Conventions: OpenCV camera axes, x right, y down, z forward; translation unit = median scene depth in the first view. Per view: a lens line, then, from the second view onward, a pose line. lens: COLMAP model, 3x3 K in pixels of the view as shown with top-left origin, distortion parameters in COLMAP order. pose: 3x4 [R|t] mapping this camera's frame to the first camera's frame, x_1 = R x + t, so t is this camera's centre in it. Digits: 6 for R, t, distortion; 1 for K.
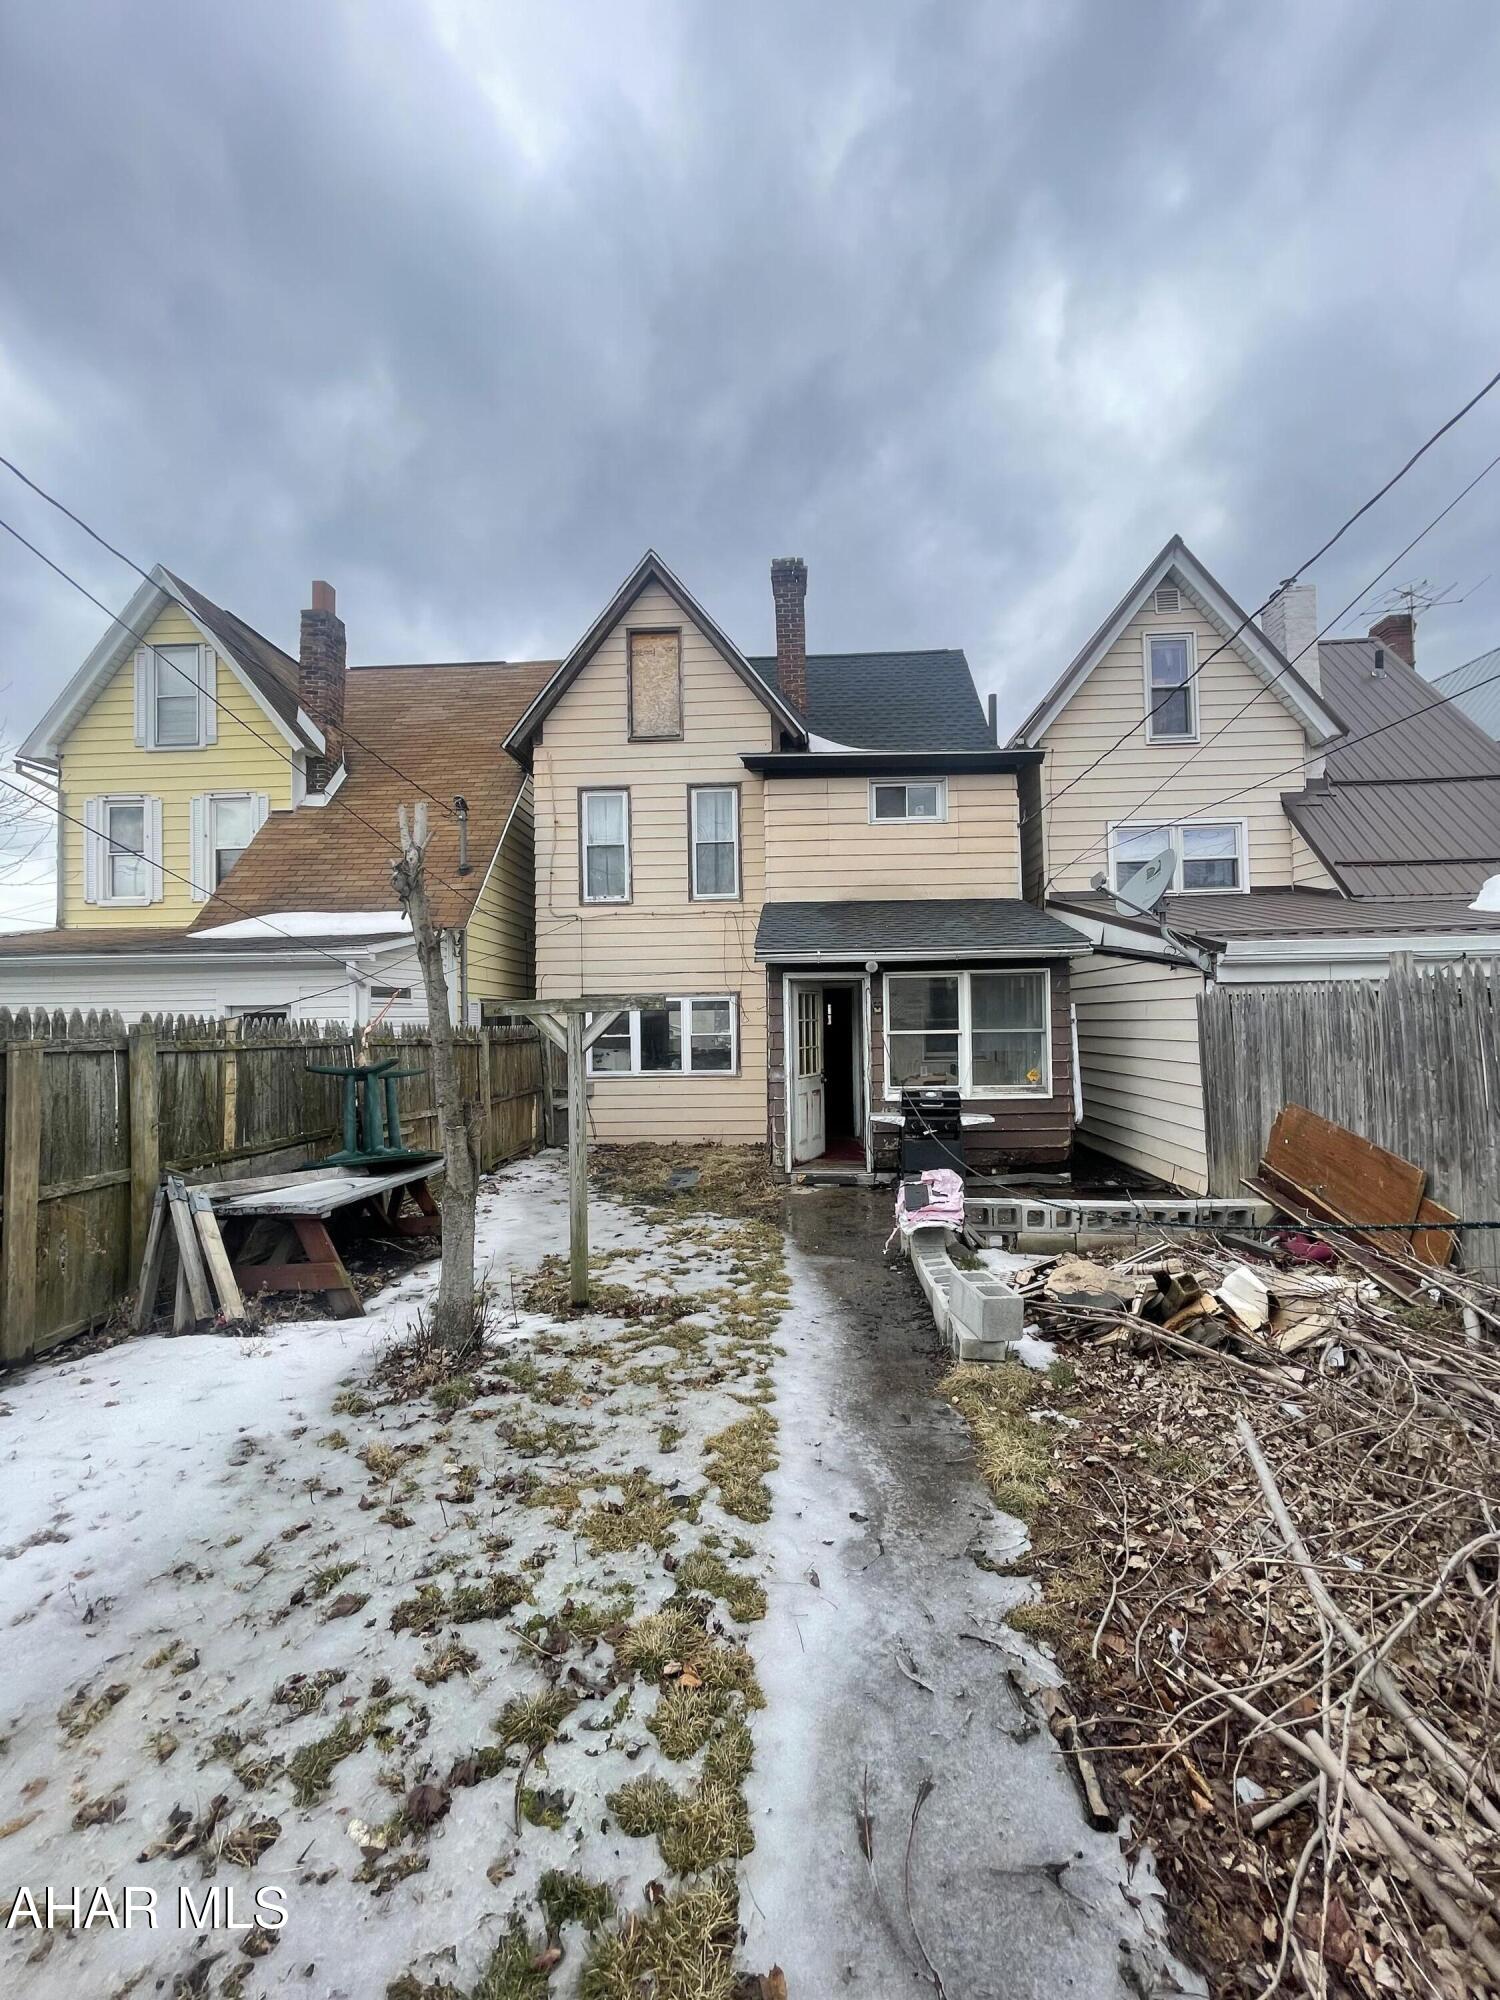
lens RADIAL K [[804.6, 0, 751.8], [0, 804.6, 995.0], [0, 0, 1]] dist [-0.002989, -0.002014]
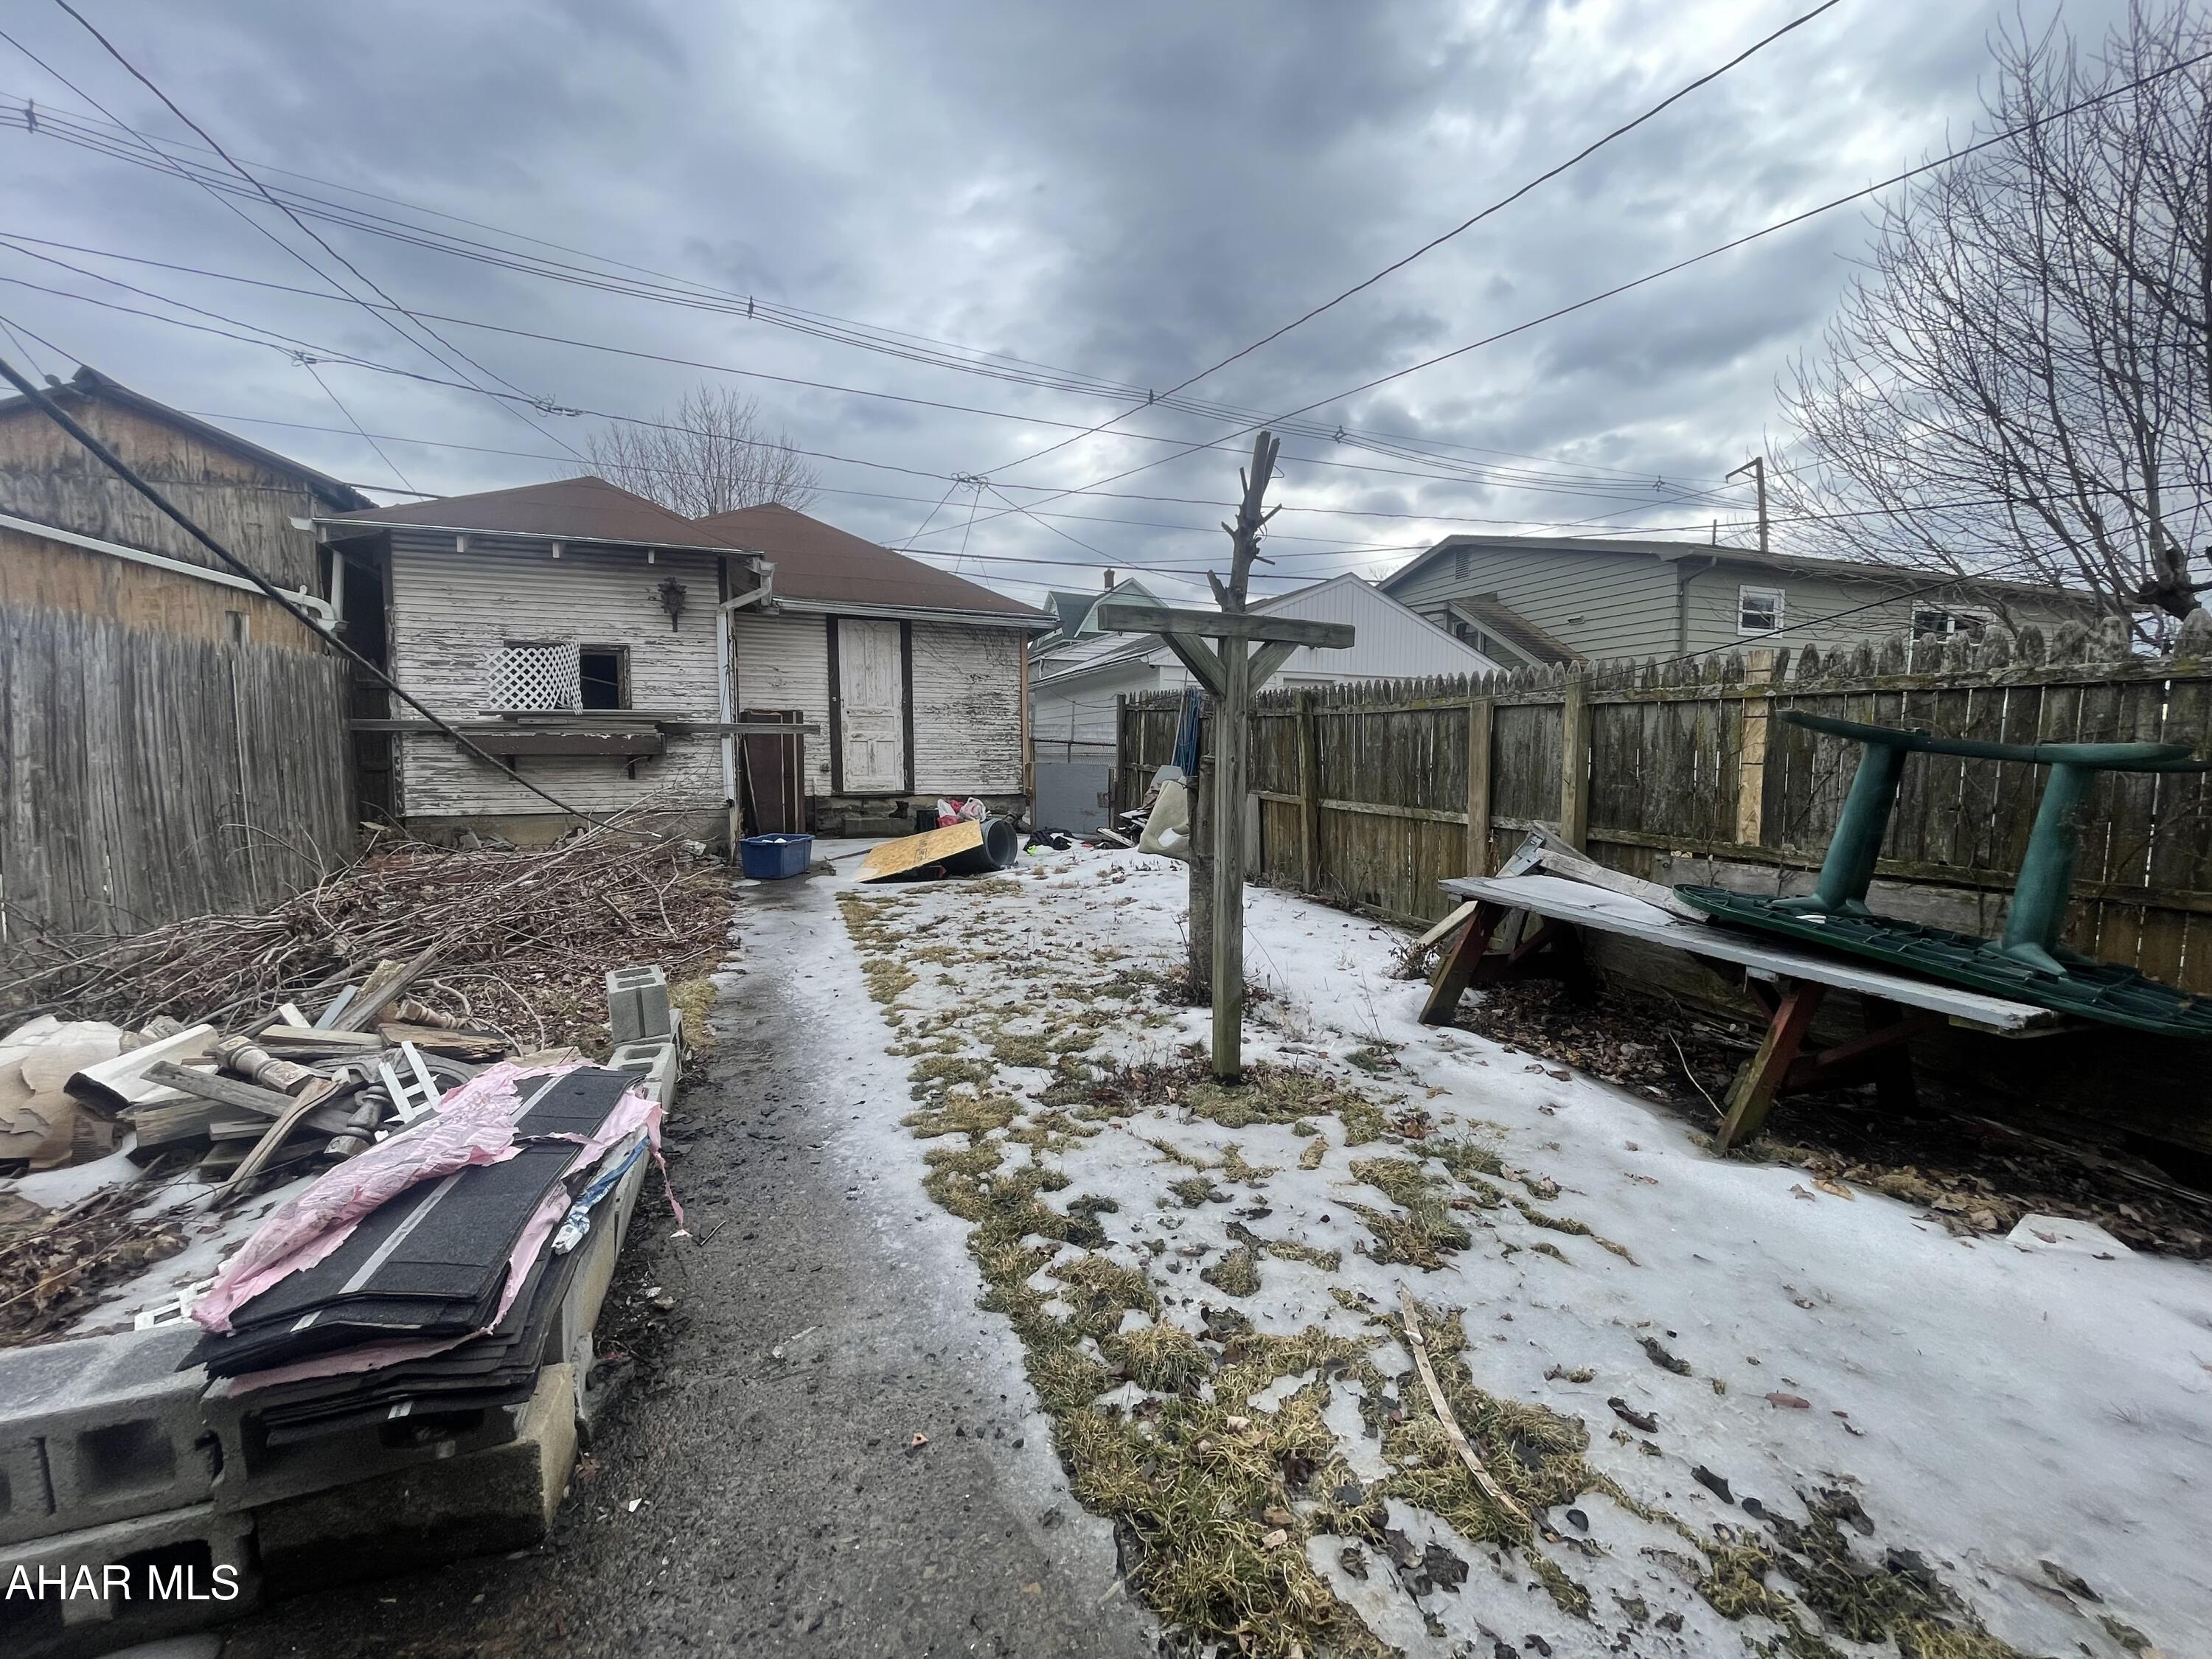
lens RADIAL K [[889.9, 0, 1117.3], [0, 889.9, 829.3], [0, 0, 1]] dist [-0.002989, -0.002014]
pose [[-0.909510, 0.053347, -0.412246, 0.178982], [0.030612, 0.997634, 0.061561, 0.140488], [0.414554, 0.043371, -0.908991, 1.776122]]
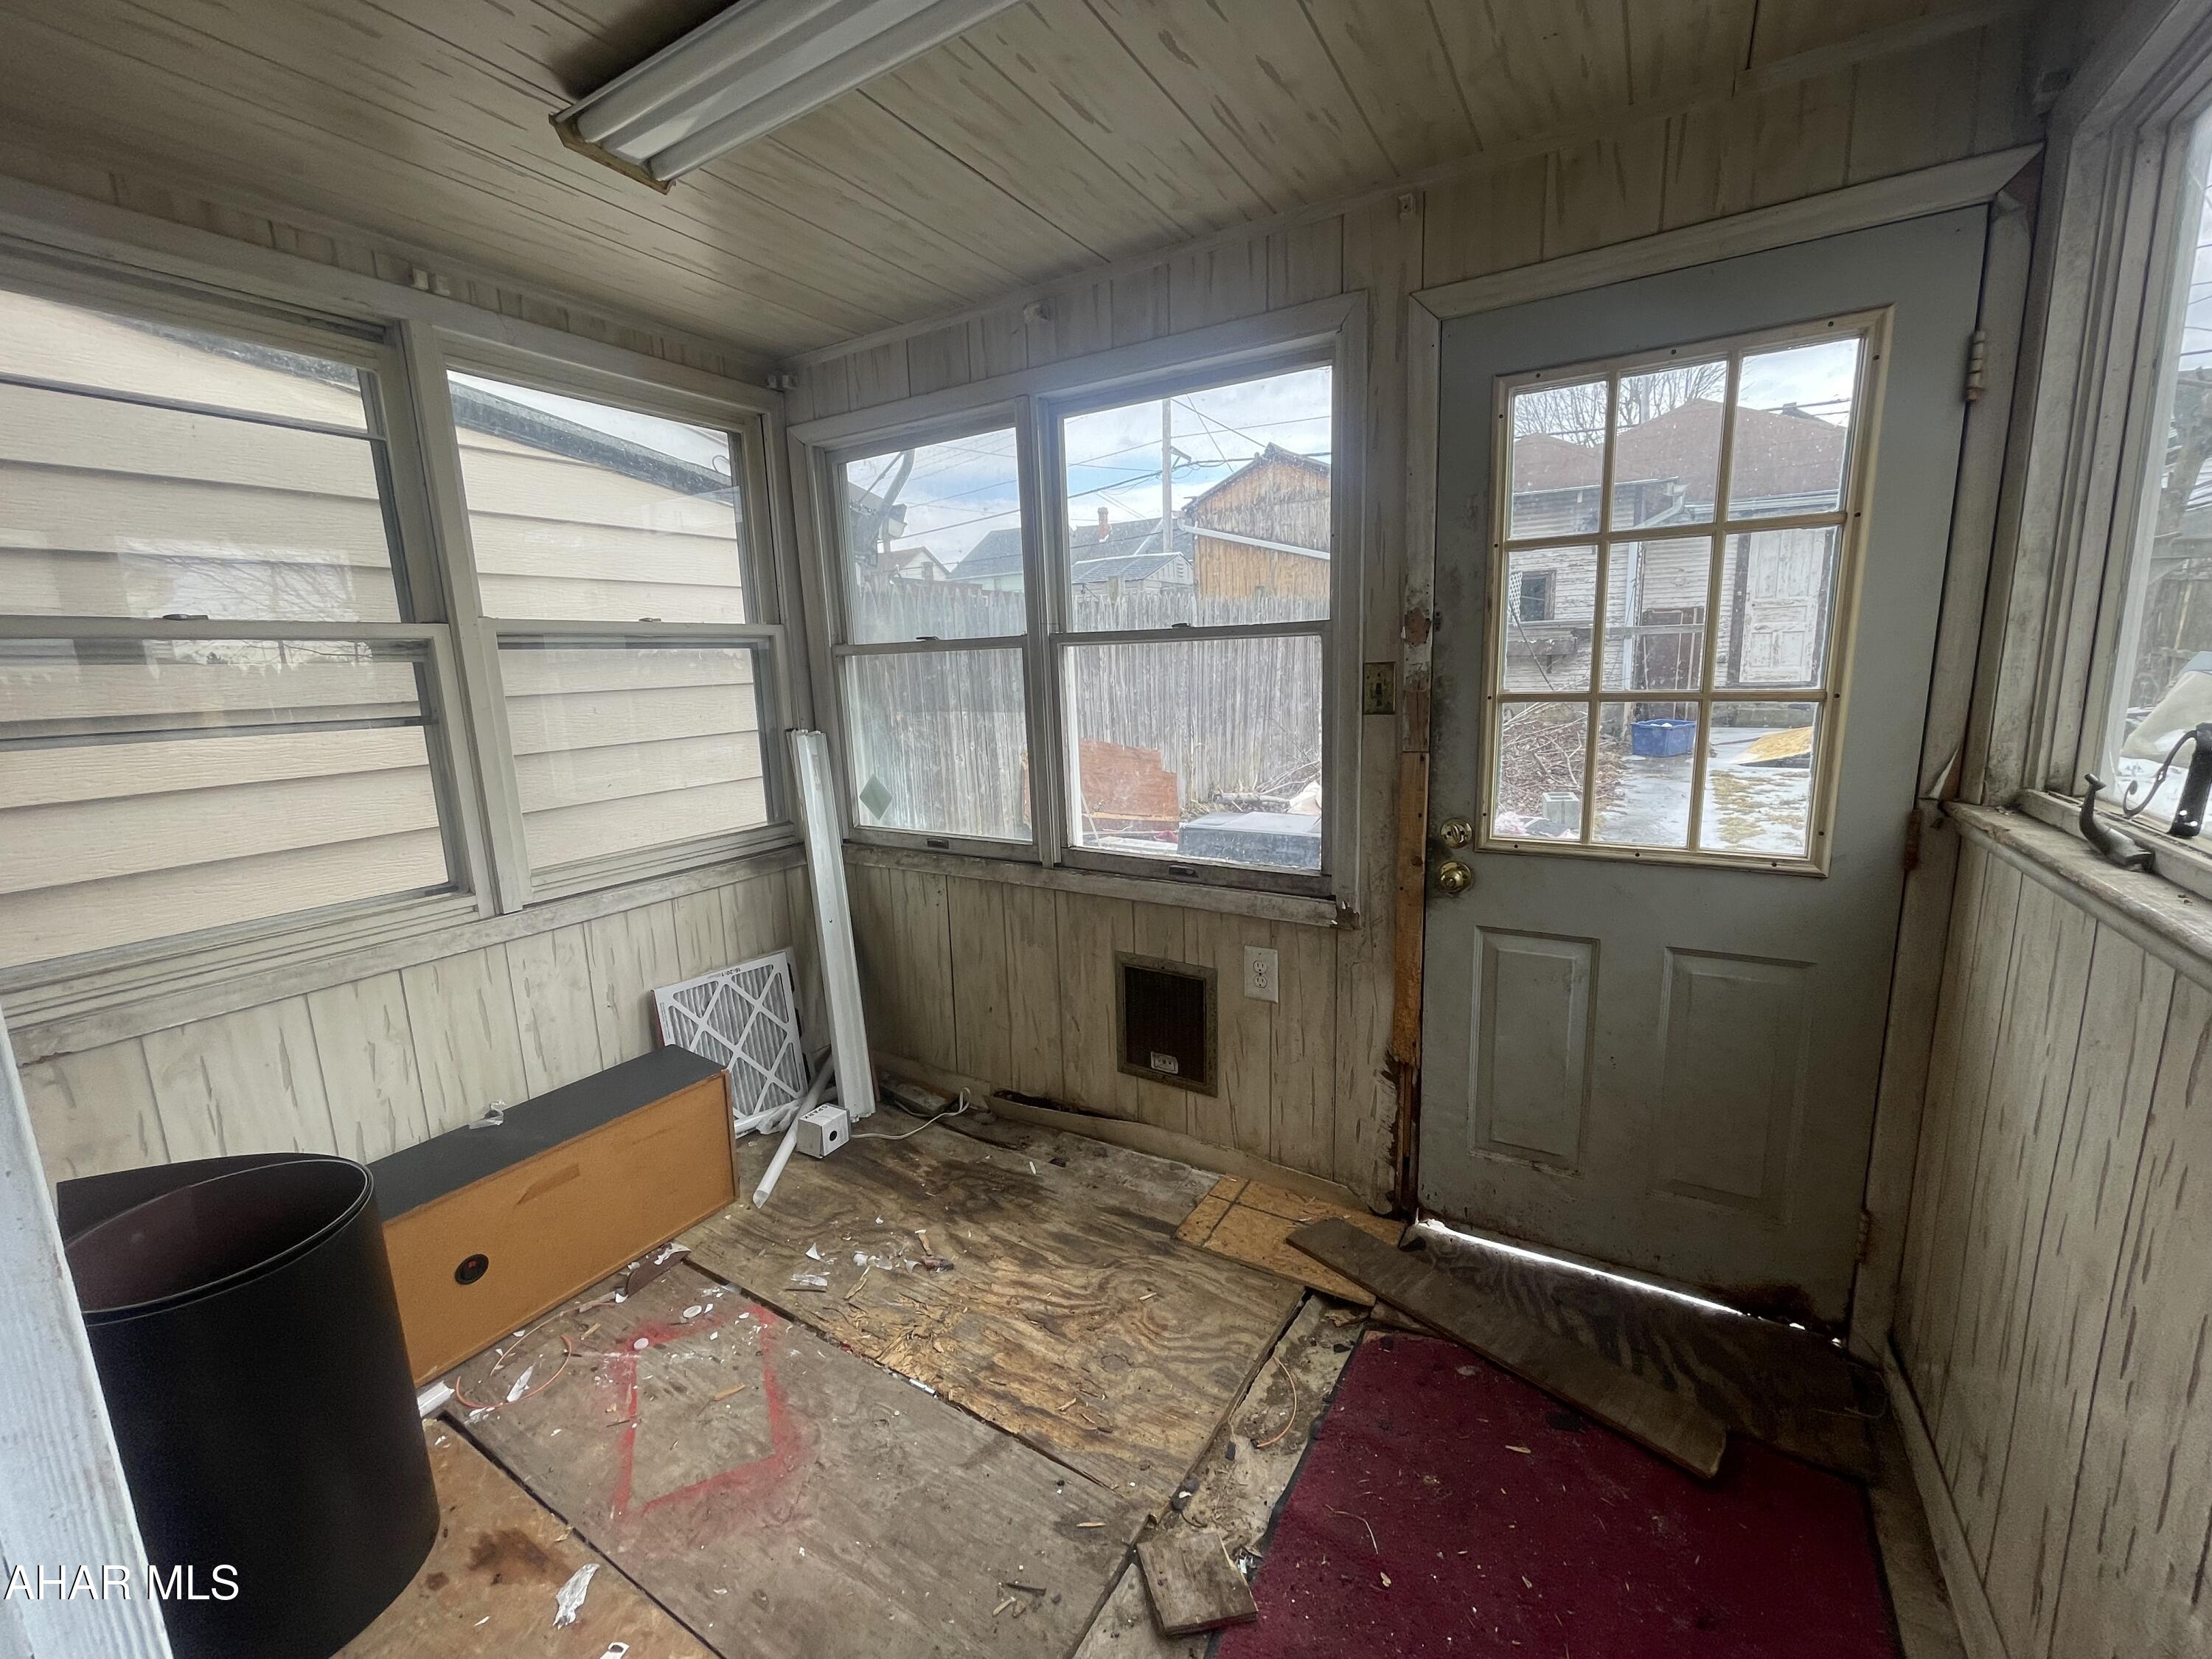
lens RADIAL K [[889.9, 0, 1114.1], [0, 889.9, 817.5], [0, 0, 1]] dist [-0.002989, -0.002014]
pose [[-0.878165, -0.035948, 0.477006, 0.200694], [0.036857, 0.989123, 0.142395, 0.116841], [-0.476936, 0.142627, -0.867288, 2.430302]]
